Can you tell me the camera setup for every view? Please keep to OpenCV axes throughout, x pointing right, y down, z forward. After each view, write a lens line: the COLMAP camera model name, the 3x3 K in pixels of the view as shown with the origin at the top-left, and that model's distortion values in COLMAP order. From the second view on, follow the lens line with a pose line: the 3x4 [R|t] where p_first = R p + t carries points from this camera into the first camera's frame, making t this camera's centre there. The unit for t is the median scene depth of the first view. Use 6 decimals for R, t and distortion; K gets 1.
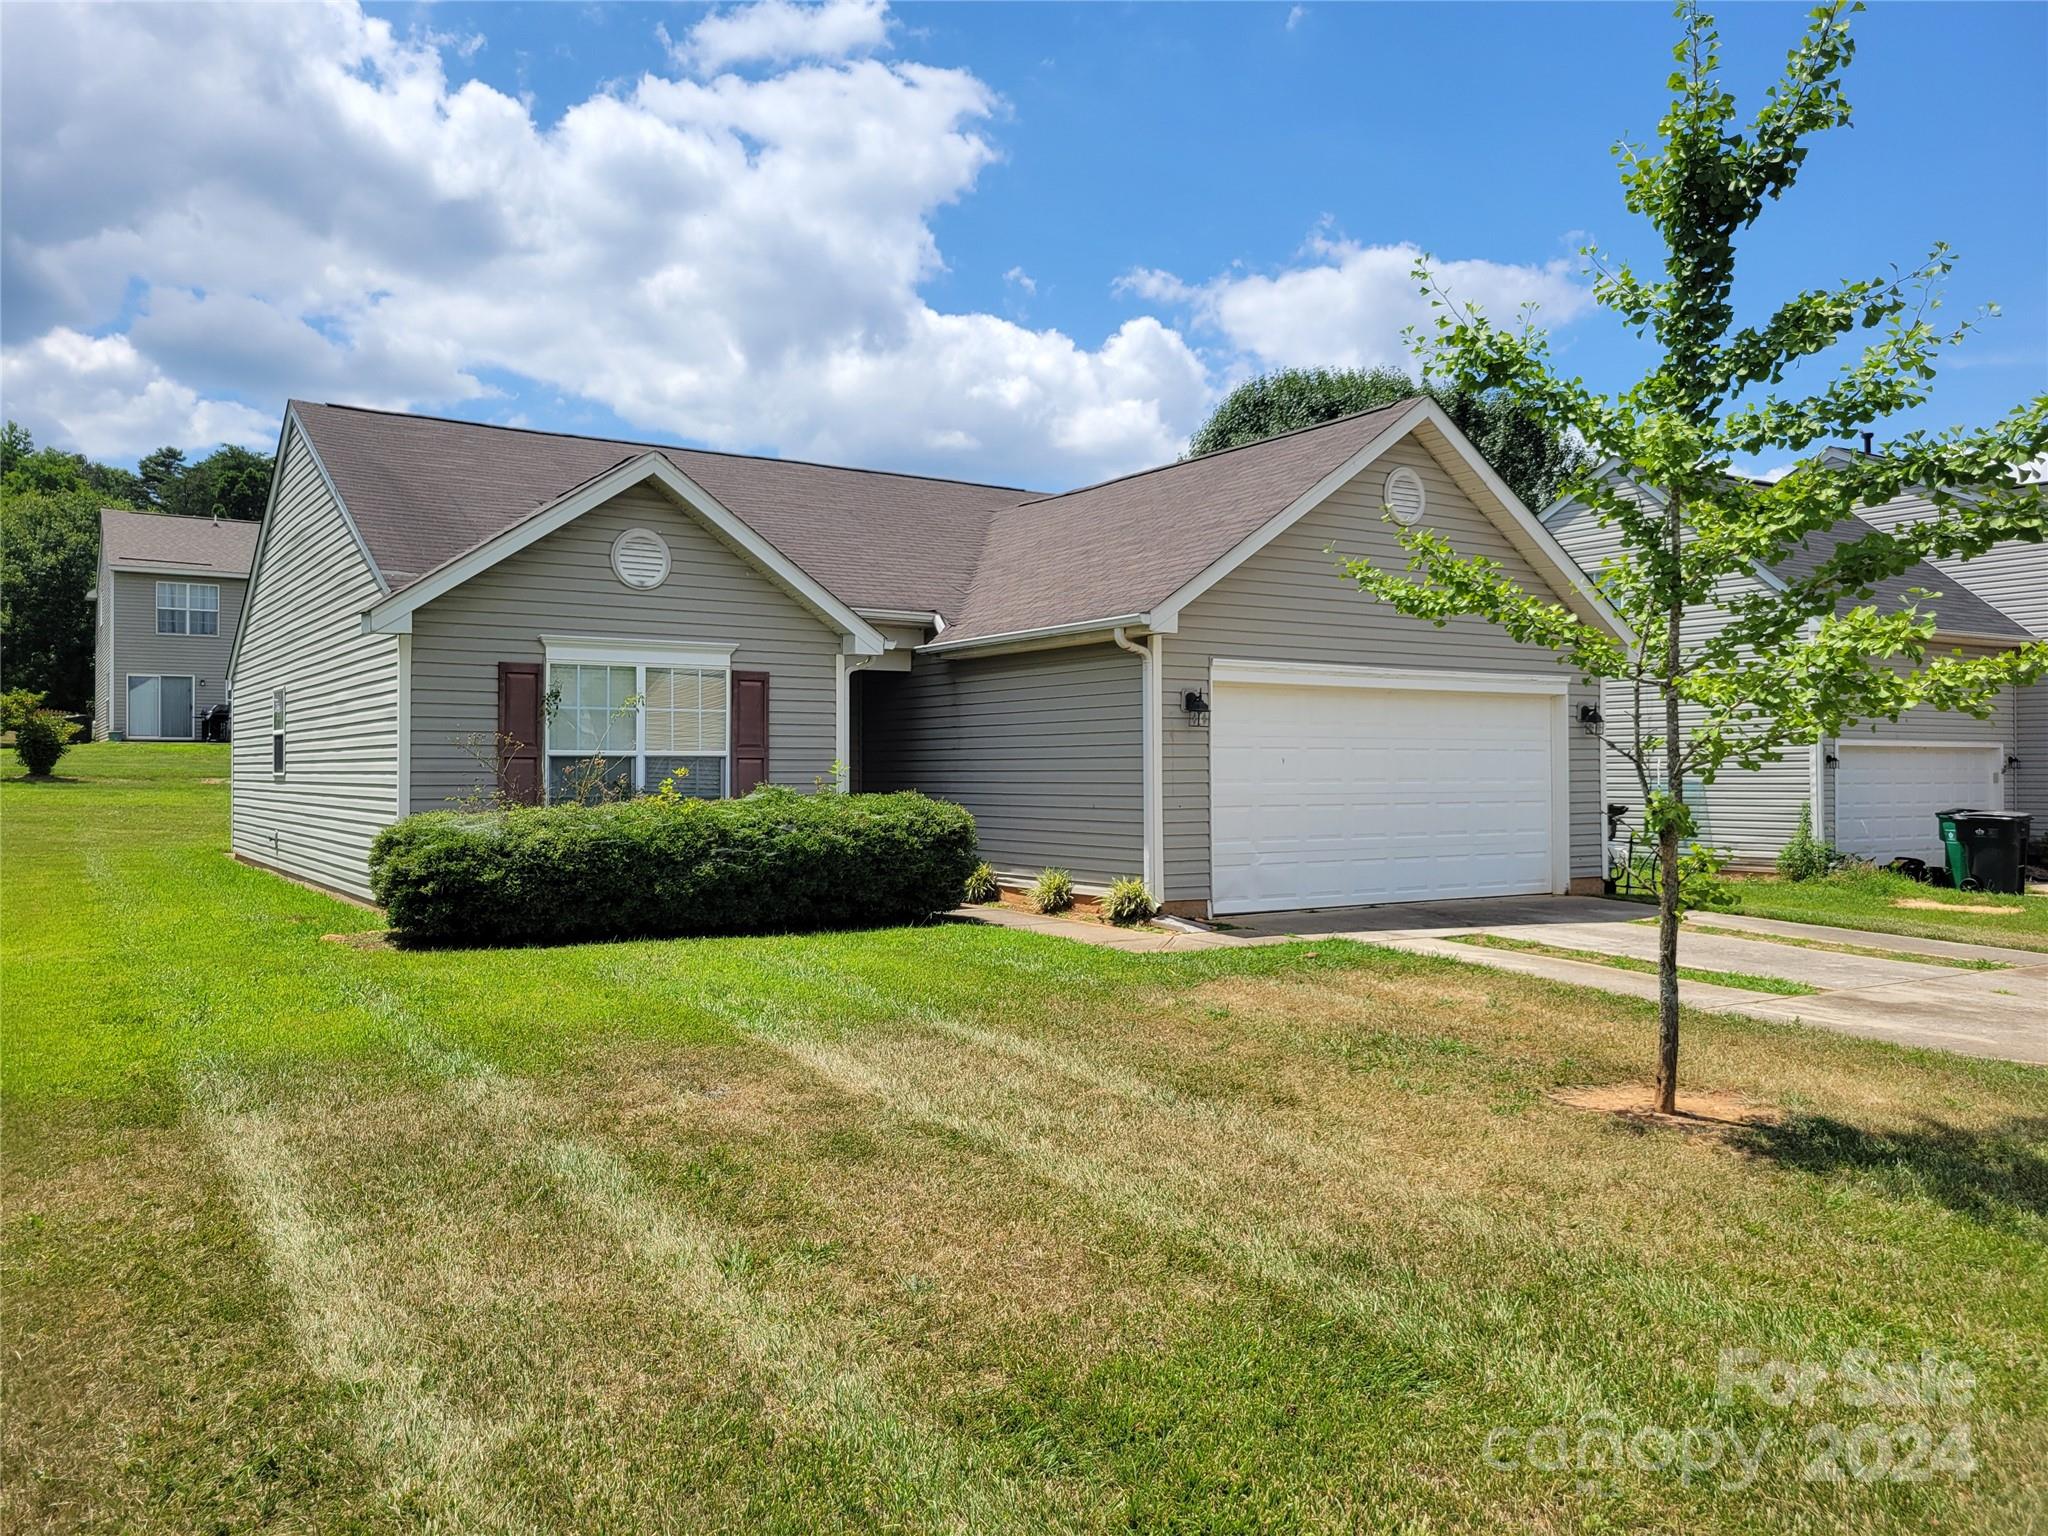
lens RADIAL K [[1556.2, 0, 1014.6], [0, 1556.2, 768.1], [0, 0, 1]] dist [0.006841, 0.003807]
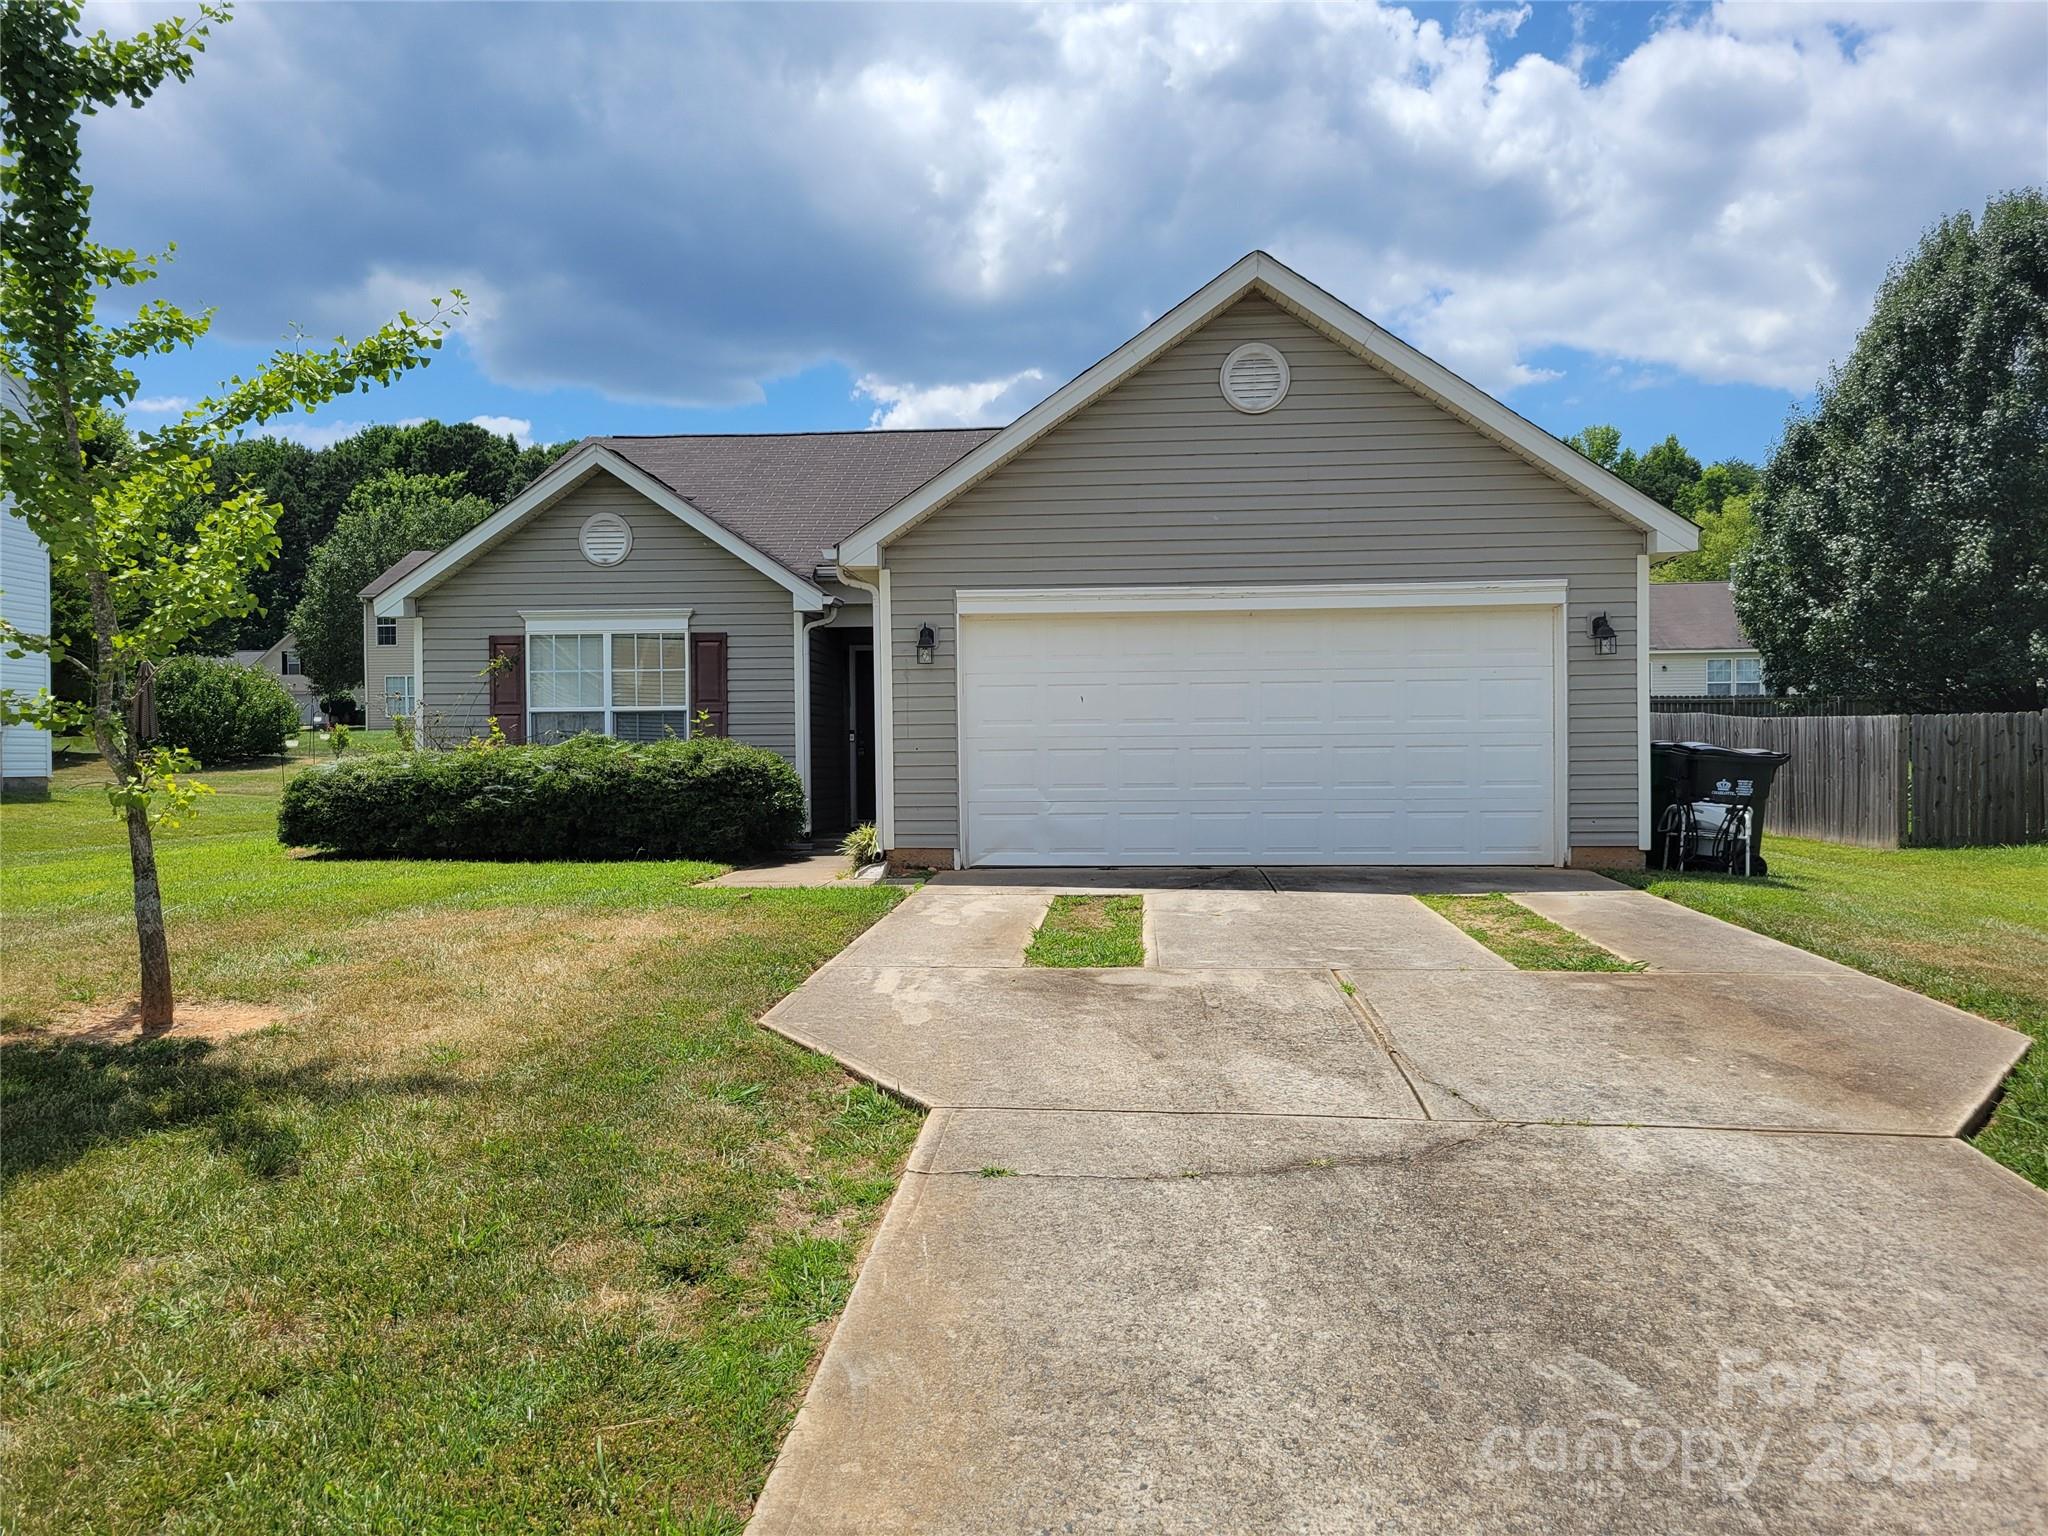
lens RADIAL K [[1556.2, 0, 970.4], [0, 1556.2, 801.0], [0, 0, 1]] dist [0.006841, 0.003807]
pose [[0.789200, 0.010179, -0.614051, 0.680965], [0.008765, 0.999574, 0.027835, 0.028721], [0.614073, -0.027350, 0.788775, 0.257397]]
